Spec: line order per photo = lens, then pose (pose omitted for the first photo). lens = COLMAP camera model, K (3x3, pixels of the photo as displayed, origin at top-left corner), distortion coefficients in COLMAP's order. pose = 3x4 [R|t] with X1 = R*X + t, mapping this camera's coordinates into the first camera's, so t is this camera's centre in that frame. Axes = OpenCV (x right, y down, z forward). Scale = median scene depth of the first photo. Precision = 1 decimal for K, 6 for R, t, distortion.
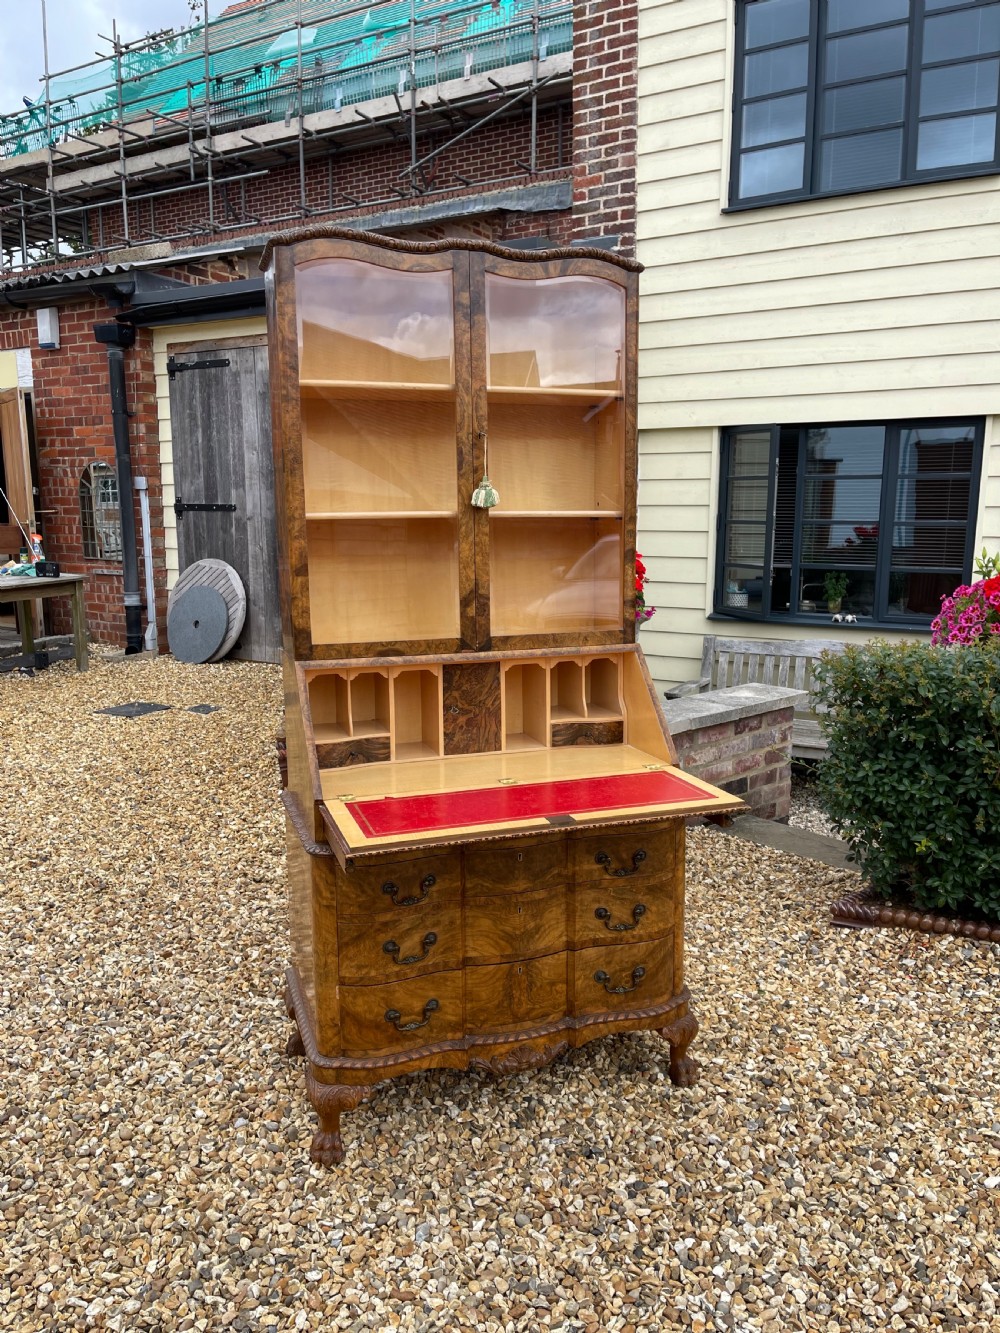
lens RADIAL K [[1011.0, 0, 499.0], [0, 1011.0, 682.7], [0, 0, 1]] dist [0.099529, -0.143133]
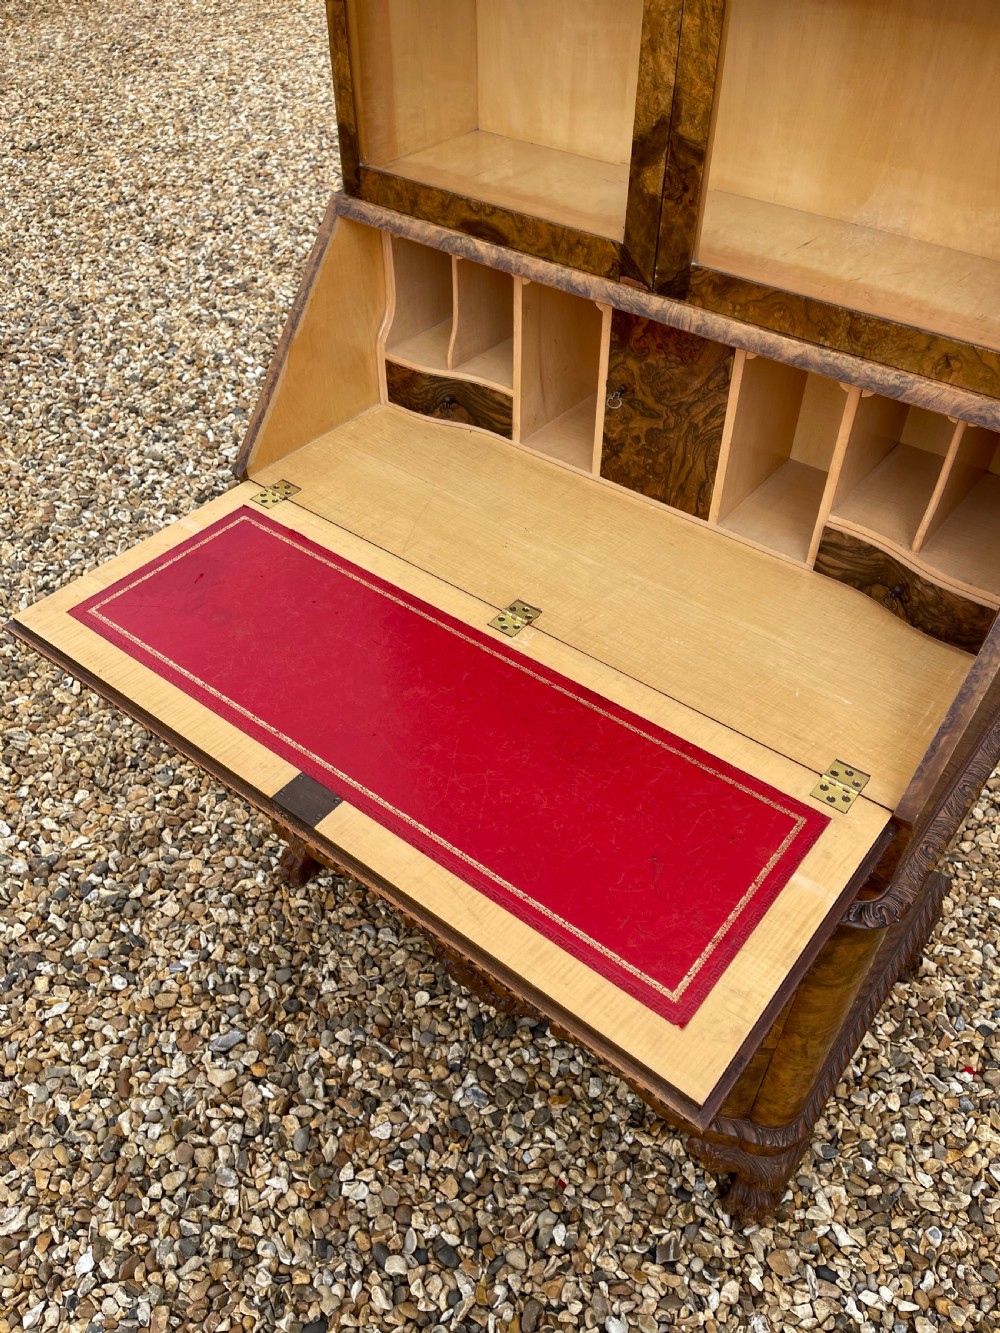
lens RADIAL K [[1011.0, 0, 499.0], [0, 1011.0, 682.7], [0, 0, 1]] dist [0.099529, -0.143133]
pose [[0.538866, 0.596468, -0.594852, 0.218186], [-0.134502, 0.758009, 0.638225, -0.128254], [0.831584, -0.263909, 0.488692, 0.556698]]
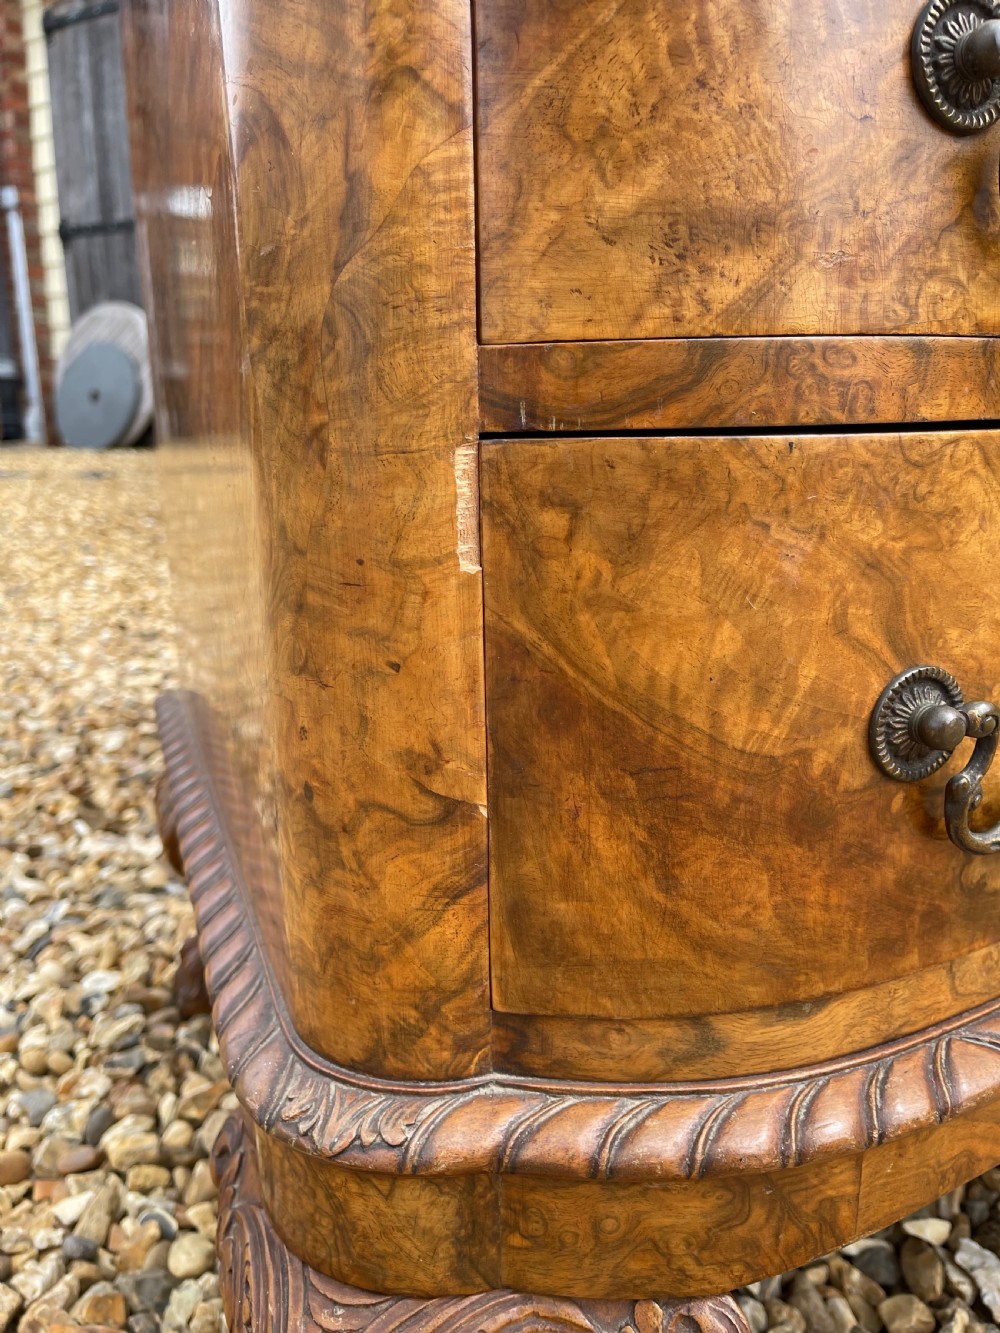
lens RADIAL K [[1011.0, 0, 499.0], [0, 1011.0, 682.7], [0, 0, 1]] dist [0.099529, -0.143133]
pose [[0.999061, -0.014314, 0.040890, -0.111906], [0.011258, 0.997193, 0.074018, 0.219348], [-0.041835, -0.073489, 0.996418, 0.623110]]
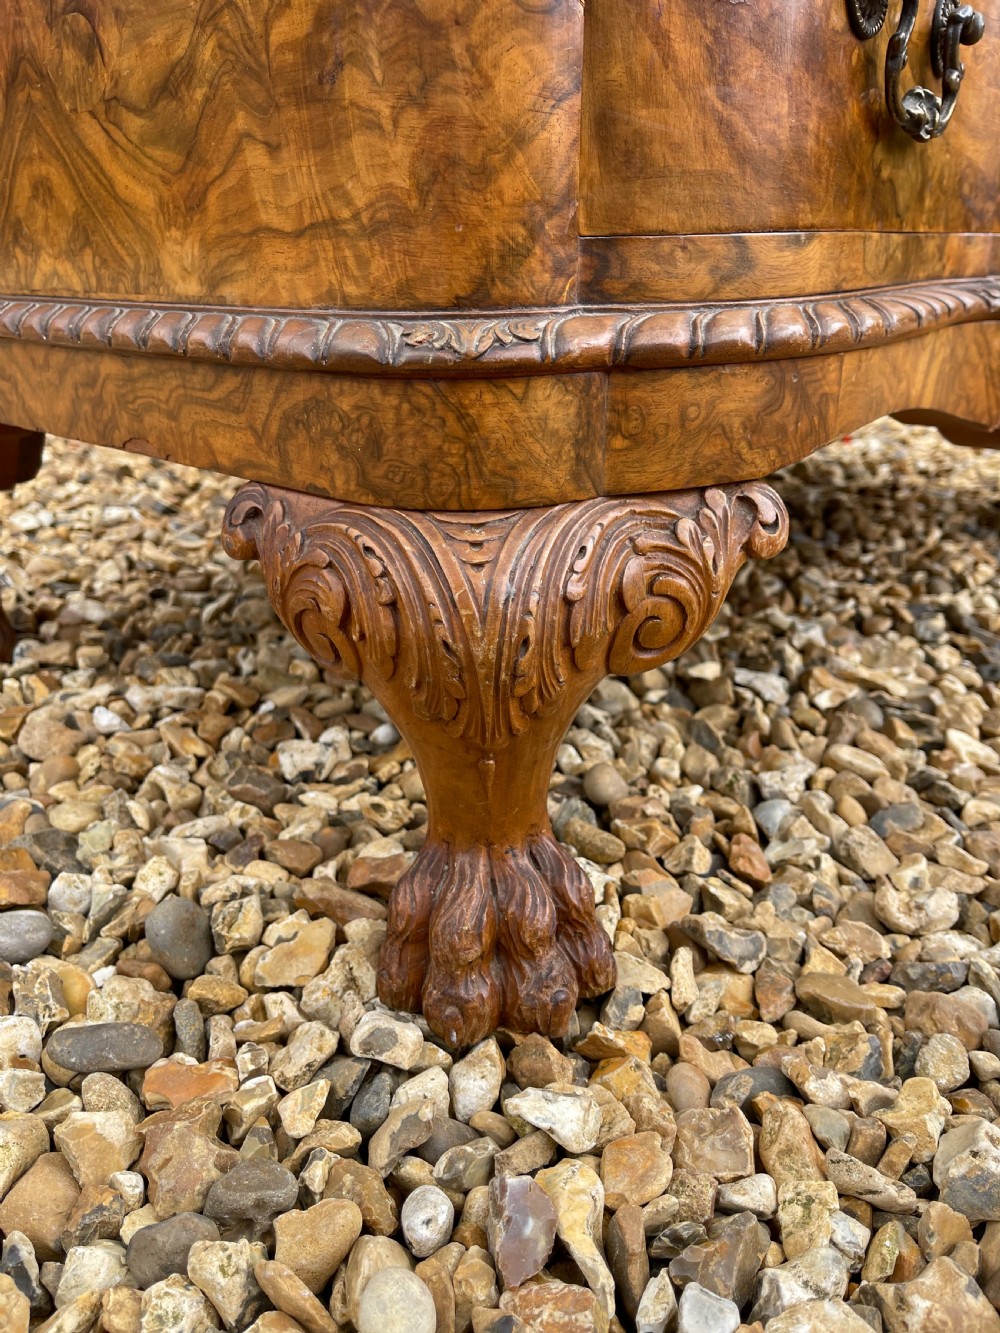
lens RADIAL K [[1047.7, 0, 465.6], [0, 1047.7, 665.1], [0, 0, 1]] dist [0.003335, -0.001129]
pose [[0.886171, -0.179252, 0.427283, -0.166204], [0.084097, 0.969046, 0.232116, 0.268044], [-0.455664, -0.169761, 0.873814, 0.621580]]
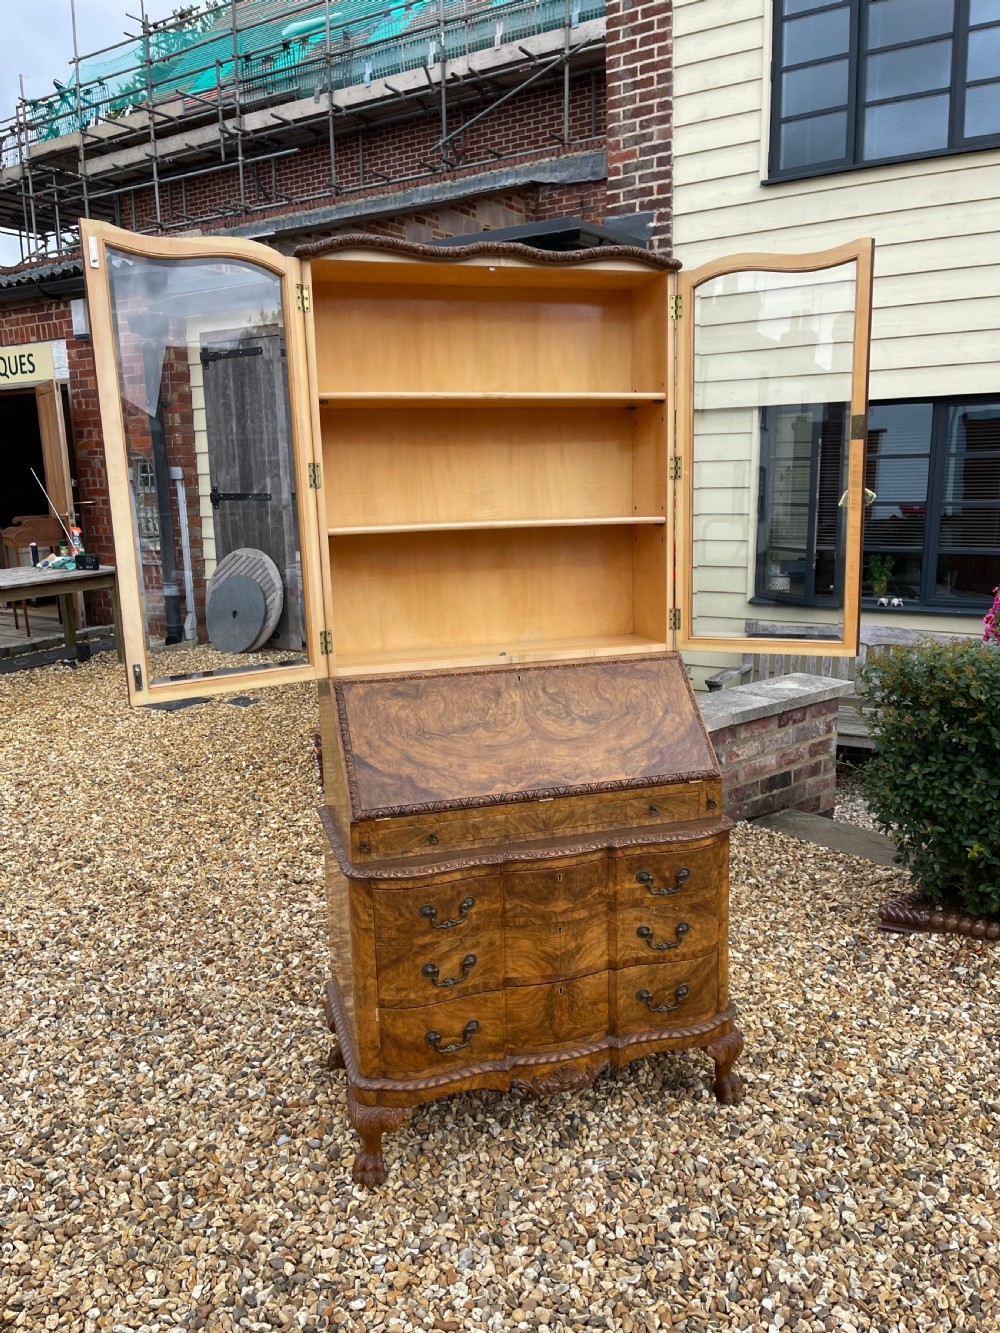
lens RADIAL K [[1011.0, 0, 499.0], [0, 1011.0, 682.7], [0, 0, 1]] dist [0.099529, -0.143133]
pose [[0.999246, -0.010976, -0.037239, 0.000416], [0.011950, 0.999590, 0.026020, -0.030624], [0.036938, -0.026445, 0.998968, 0.014992]]
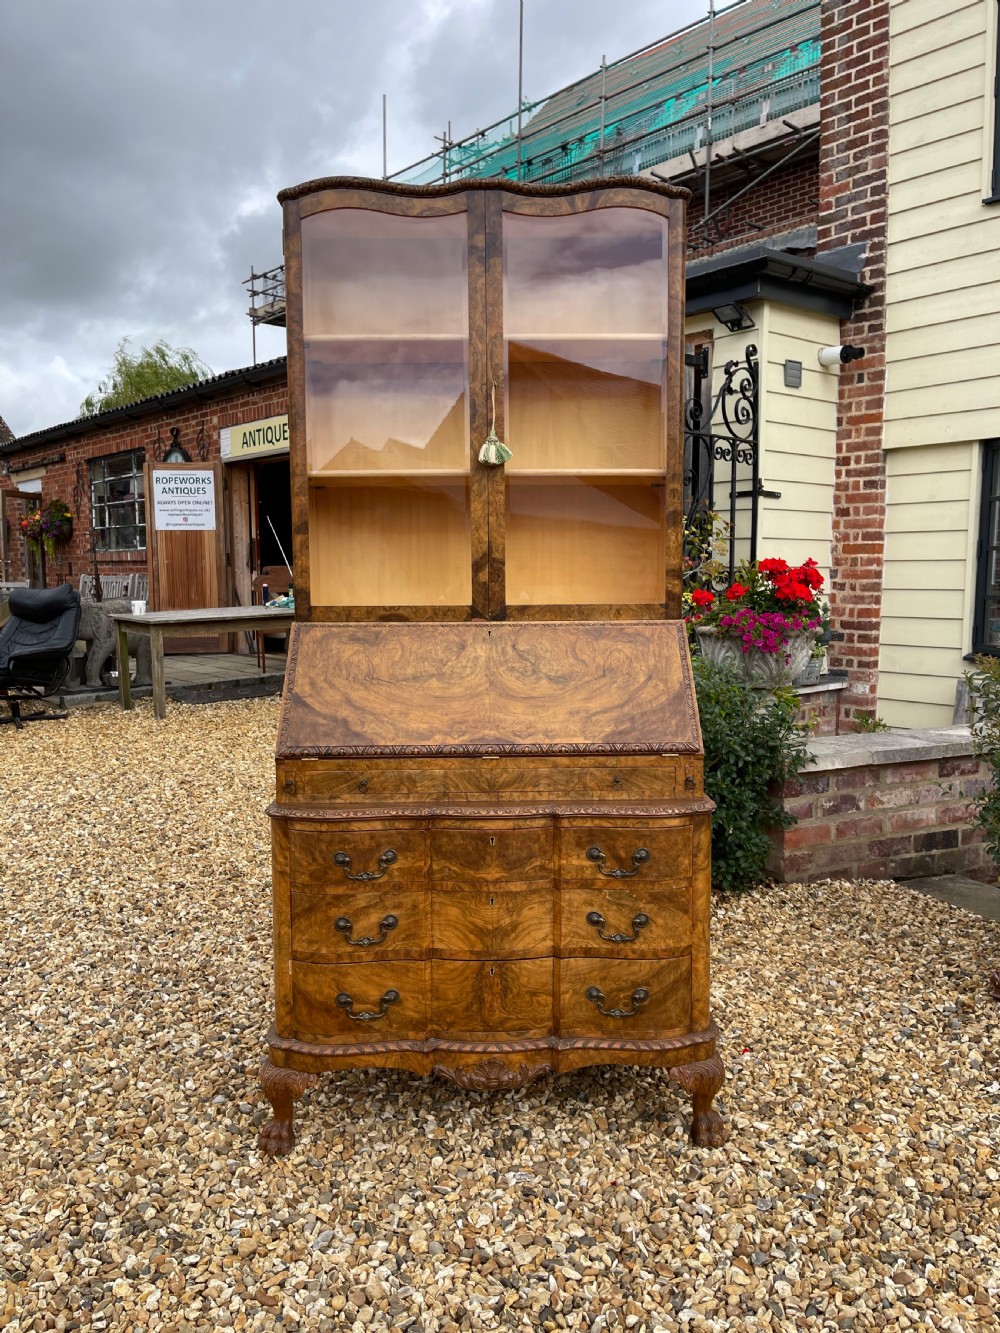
lens RADIAL K [[1011.0, 0, 499.0], [0, 1011.0, 682.7], [0, 0, 1]] dist [0.099529, -0.143133]
pose [[0.949132, 0.031299, -0.313319, 0.216299], [-0.052301, 0.996896, -0.058850, 0.061721], [0.310504, 0.072243, 0.947823, 0.106883]]
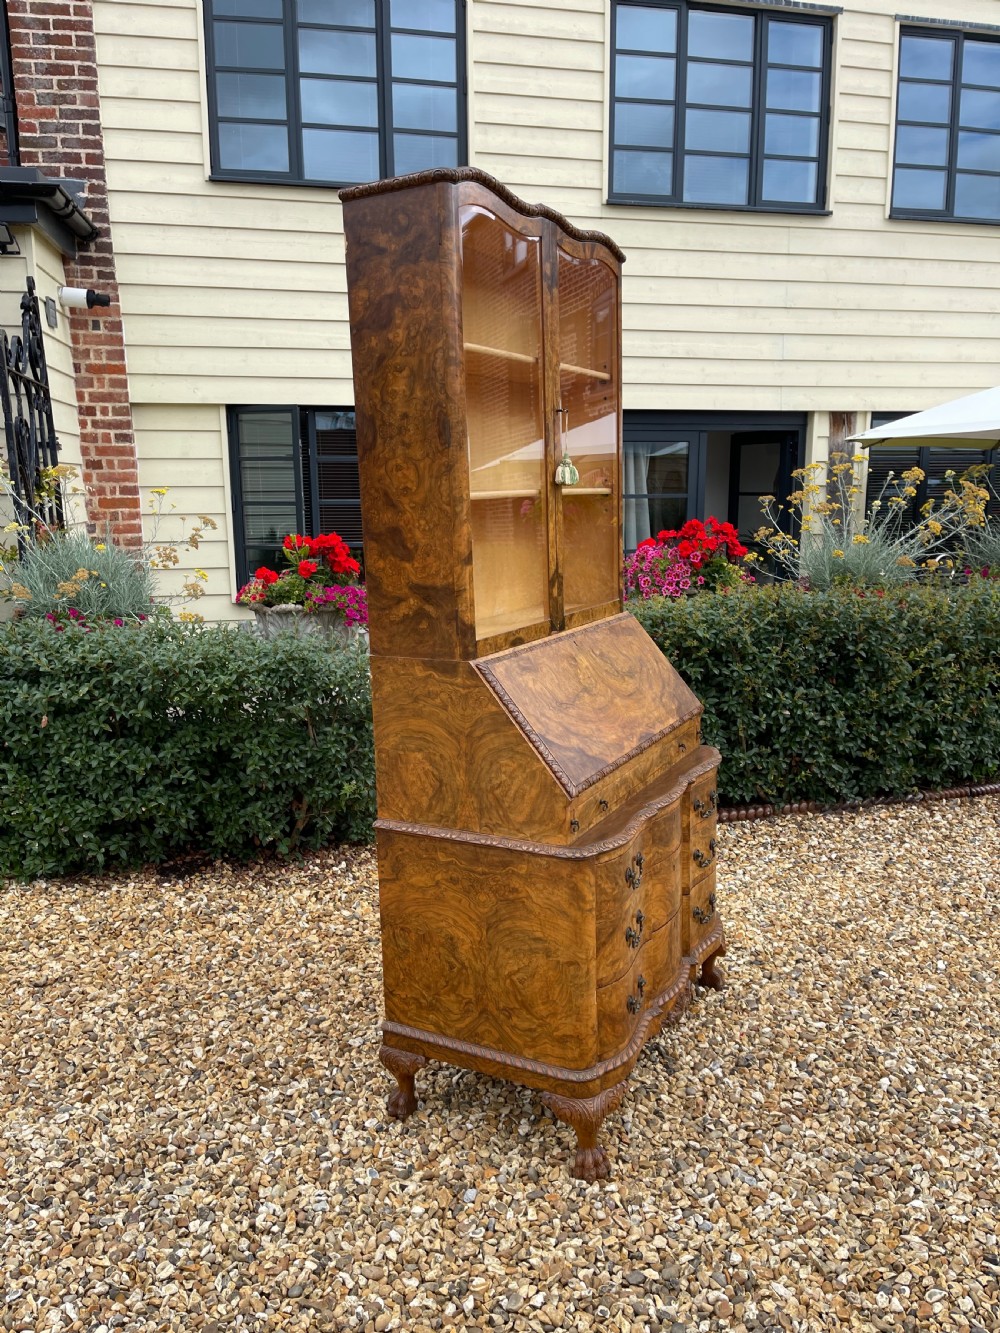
lens RADIAL K [[998.9, 0, 520.5], [0, 998.9, 716.9], [0, 0, 1]] dist [0.006447, -0.051653]
pose [[0.714681, -0.154692, 0.682130, -0.554162], [0.121930, 0.987858, 0.096275, -0.034173], [-0.688741, 0.014366, 0.724866, 0.269574]]
